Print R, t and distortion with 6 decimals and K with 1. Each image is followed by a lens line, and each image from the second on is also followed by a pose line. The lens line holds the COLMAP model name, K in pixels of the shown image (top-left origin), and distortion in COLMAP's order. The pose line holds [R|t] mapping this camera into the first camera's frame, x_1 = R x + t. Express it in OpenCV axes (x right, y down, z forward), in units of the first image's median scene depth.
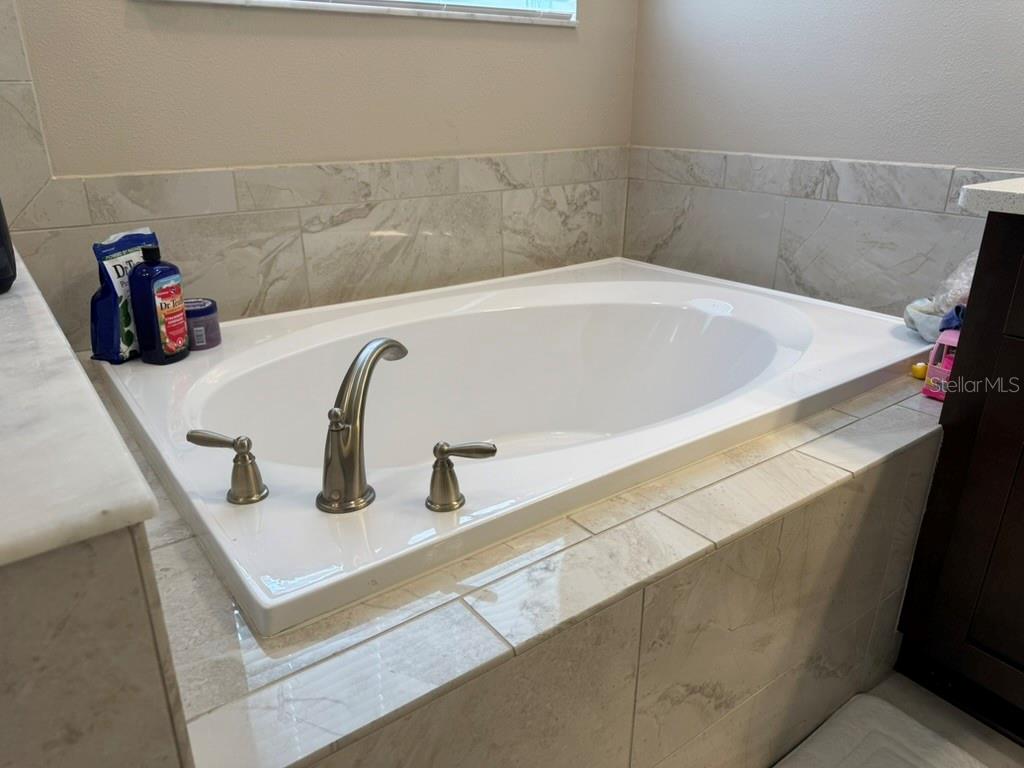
lens RADIAL K [[728.9, 0, 511.3], [0, 728.9, 394.6], [0, 0, 1]] dist [0.058947, -0.065485]
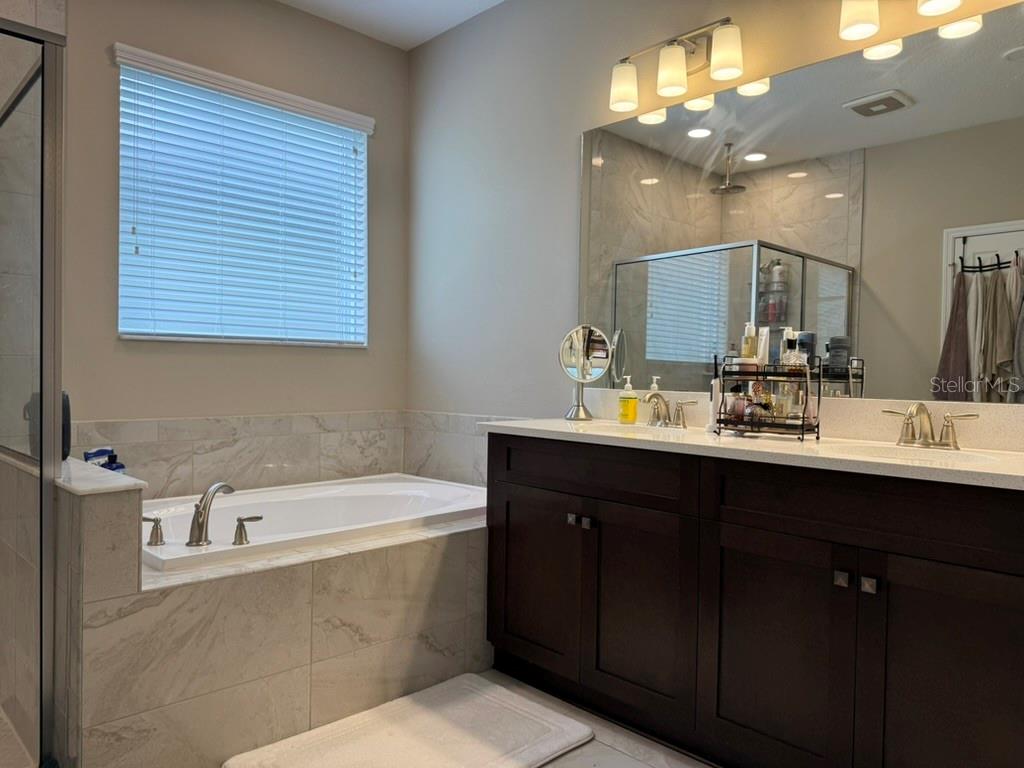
lens RADIAL K [[728.9, 0, 513.1], [0, 728.9, 383.0], [0, 0, 1]] dist [0.058947, -0.065485]
pose [[0.991143, 0.010169, 0.132412, 0.225803], [0.038460, 0.932355, -0.359492, 0.267497], [-0.127111, 0.361400, 0.923706, -0.744295]]
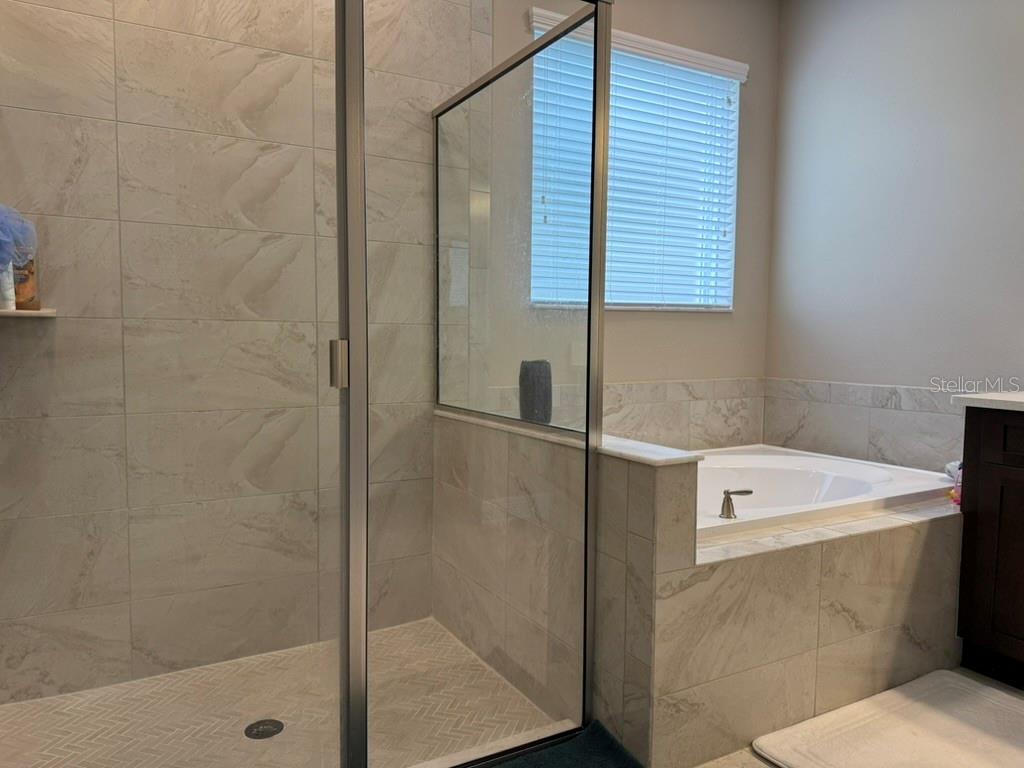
lens RADIAL K [[728.9, 0, 519.1], [0, 728.9, 386.0], [0, 0, 1]] dist [0.058947, -0.065485]
pose [[0.994073, 0.015257, -0.107636, -0.240874], [-0.047834, 0.950494, -0.307038, 0.238416], [0.097623, 0.310367, 0.945591, -0.678346]]
